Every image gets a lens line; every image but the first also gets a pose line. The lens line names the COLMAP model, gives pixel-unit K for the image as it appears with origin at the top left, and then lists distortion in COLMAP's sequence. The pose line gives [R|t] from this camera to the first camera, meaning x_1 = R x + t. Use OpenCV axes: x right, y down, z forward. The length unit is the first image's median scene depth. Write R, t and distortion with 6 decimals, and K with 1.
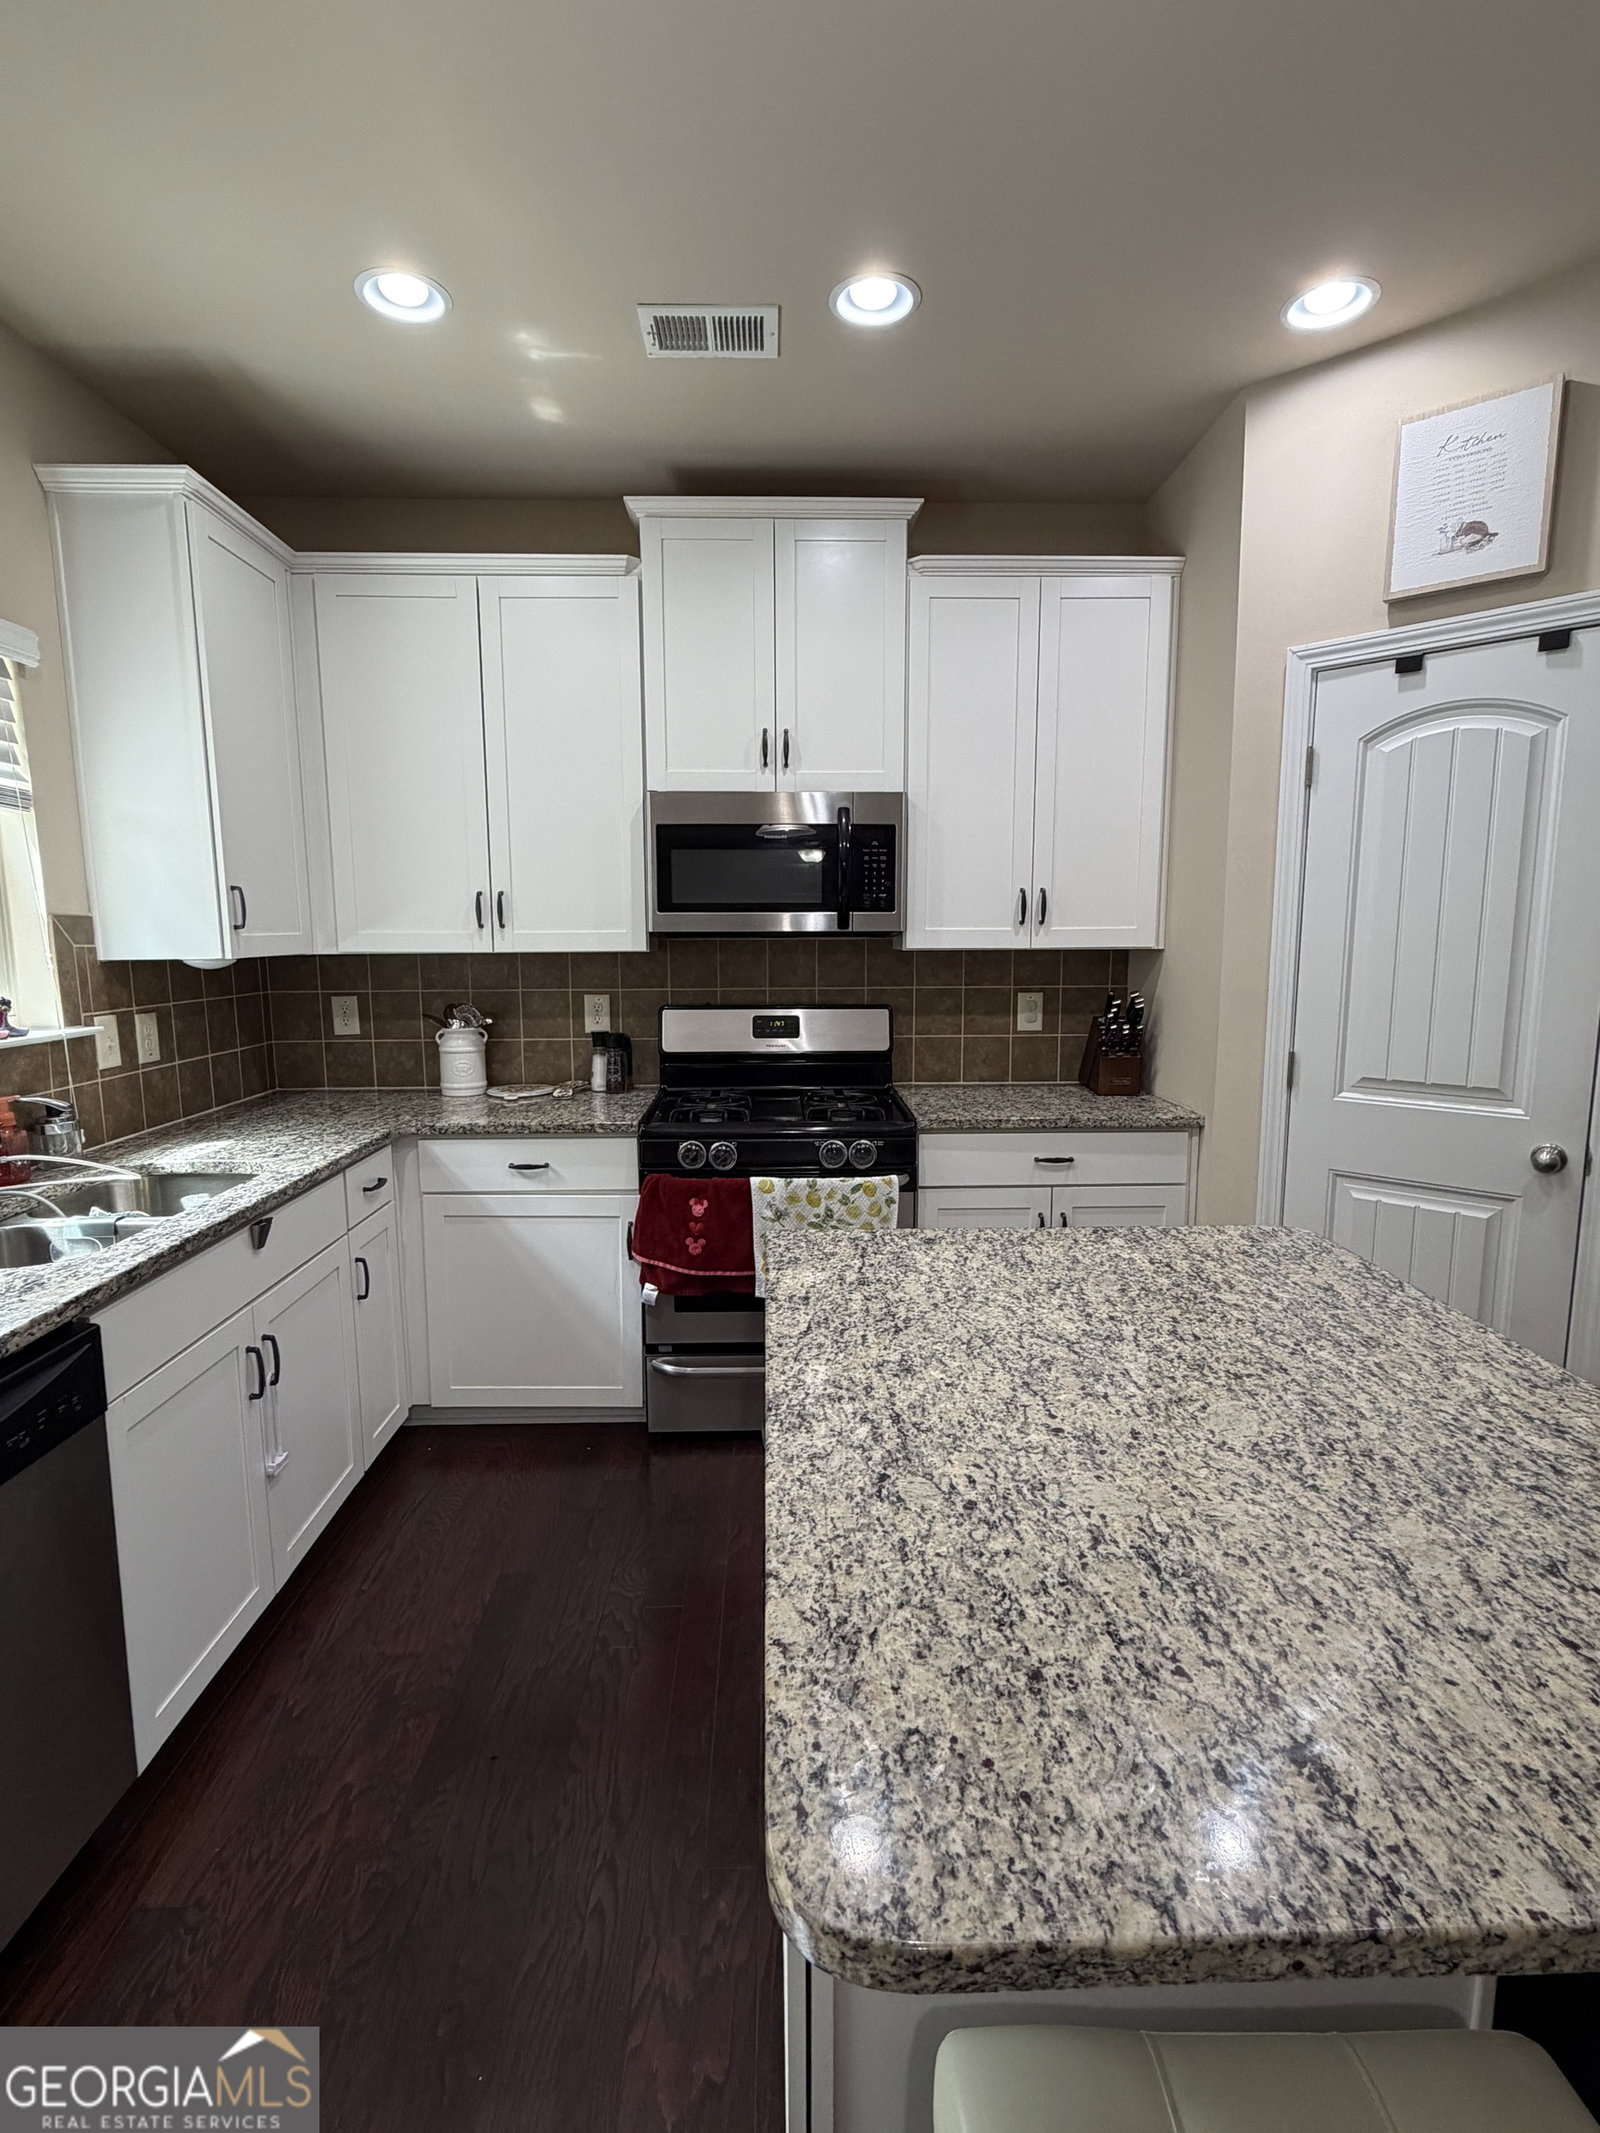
lens RADIAL K [[992.1, 0, 798.7], [0, 992.1, 1062.5], [0, 0, 1]] dist [0.001542, 0.000044]
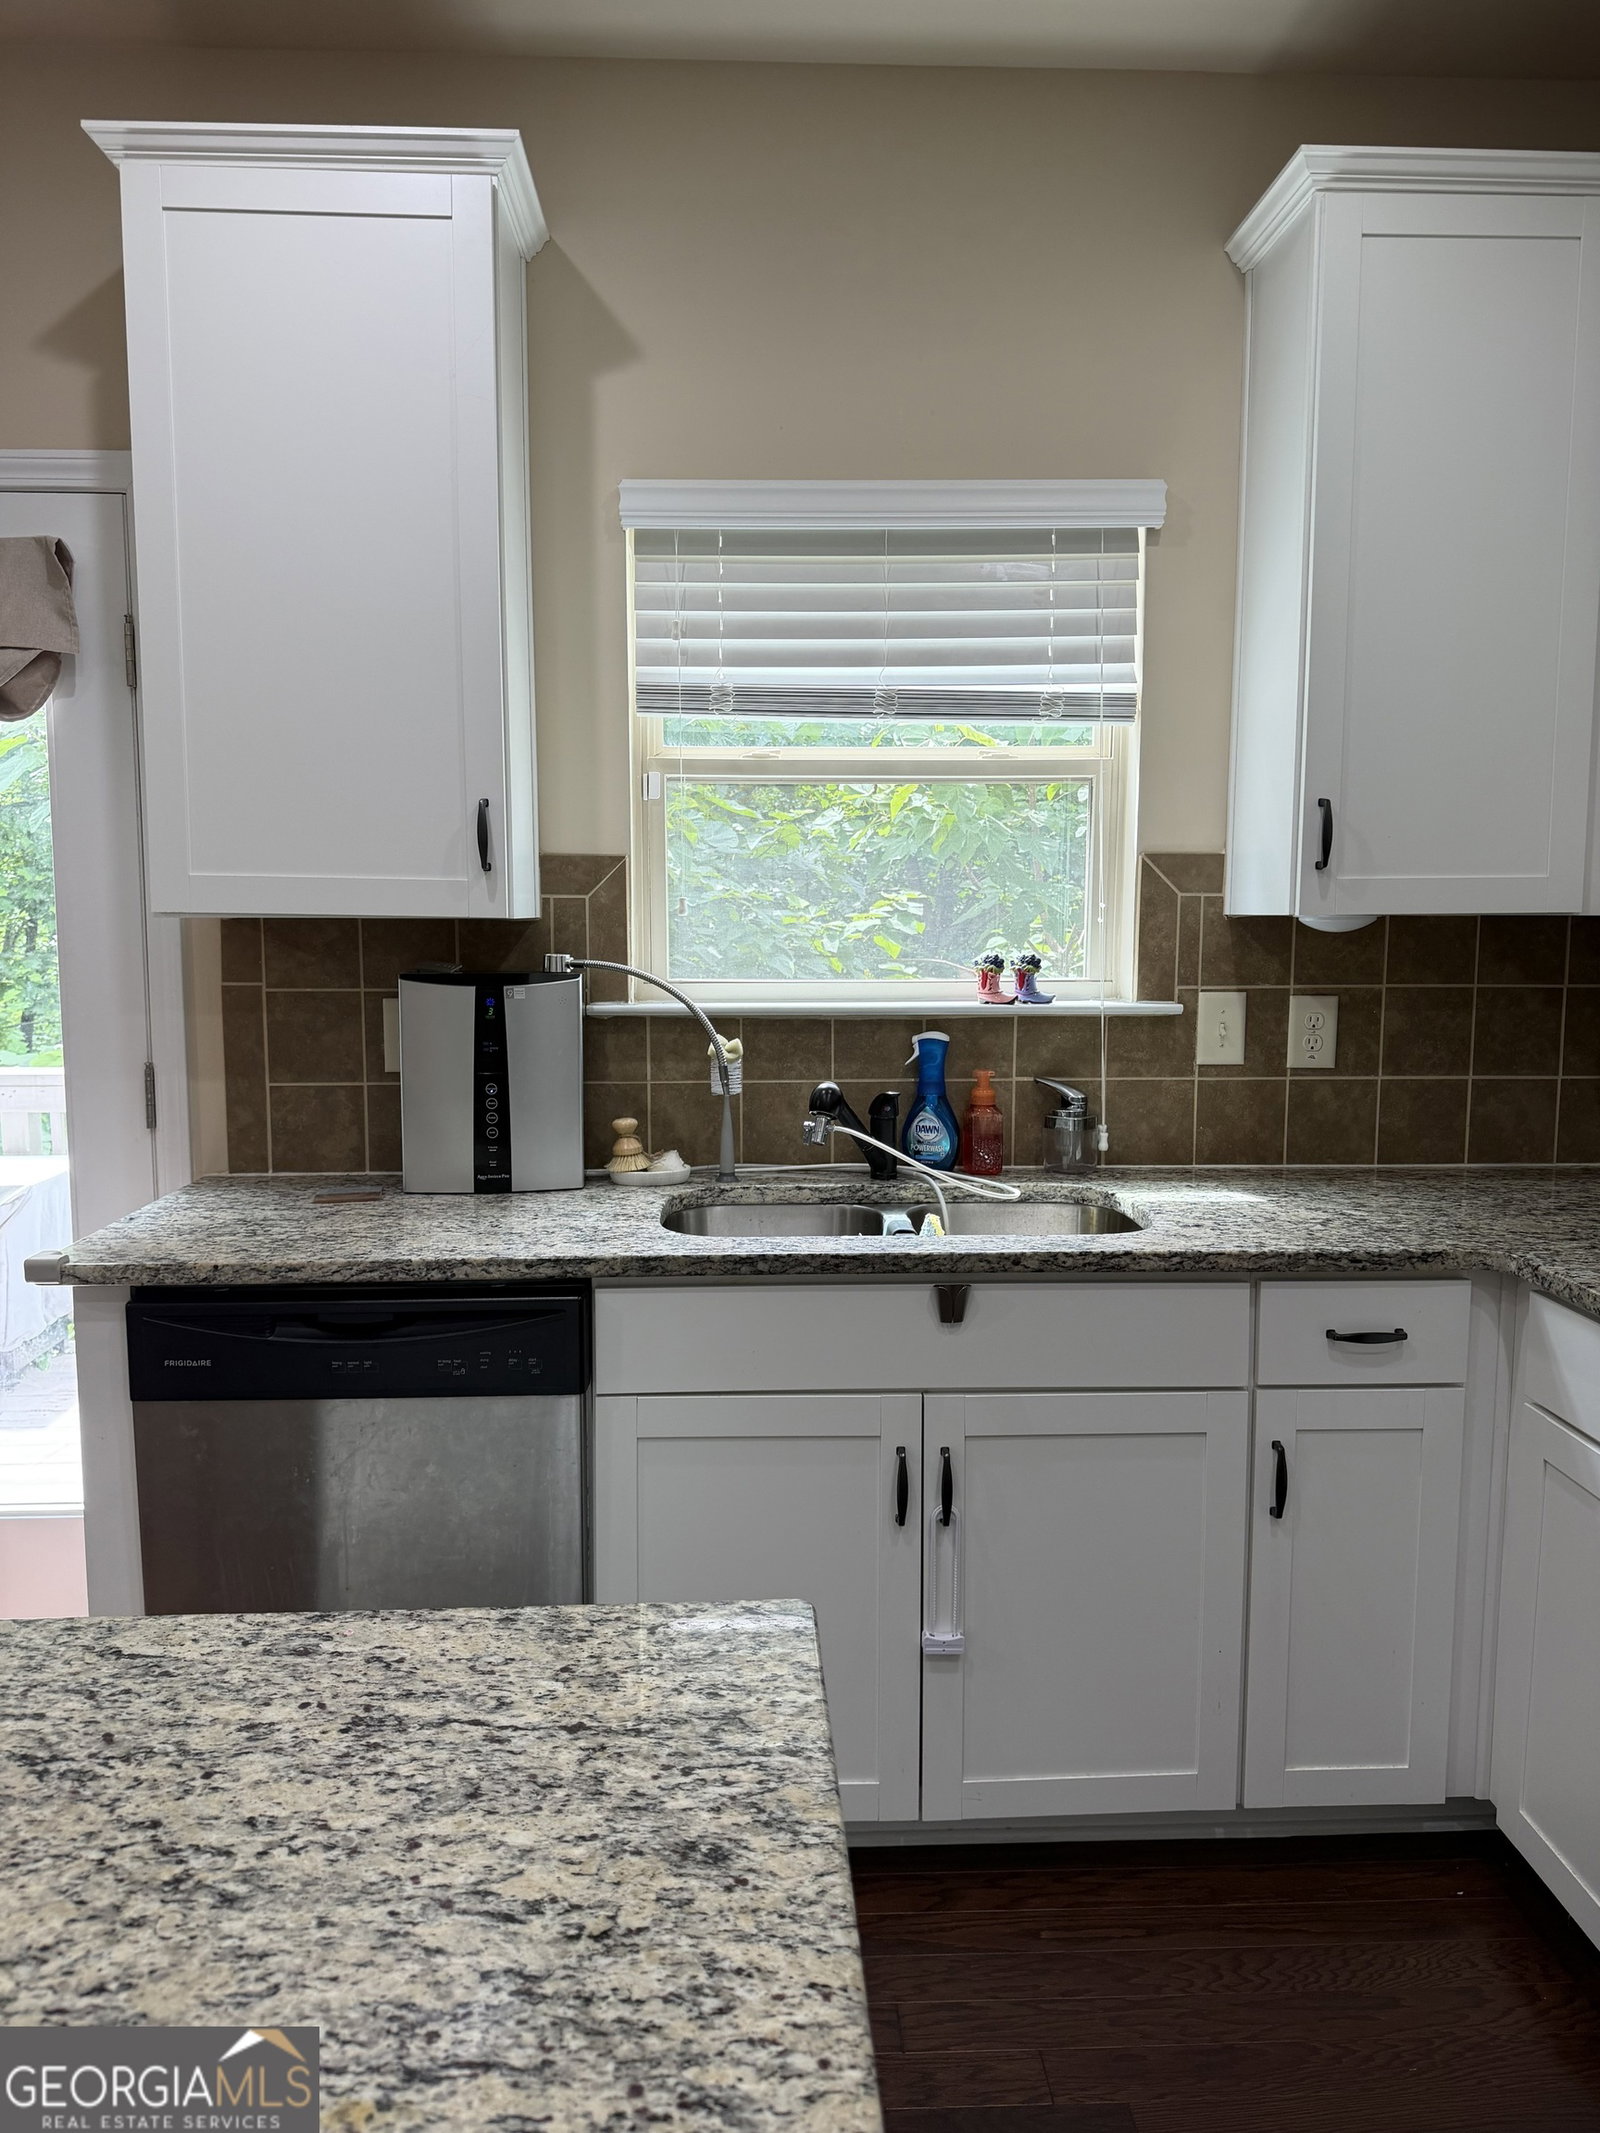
lens RADIAL K [[1501.1, 0, 801.6], [0, 1501.1, 1070.1], [0, 0, 1]] dist [0.043650, -0.004498]
pose [[0.024311, 0.124475, -0.991925, 0.575845], [-0.133676, 0.983713, 0.120168, -0.122394], [0.990727, 0.129675, 0.040554, 0.987370]]
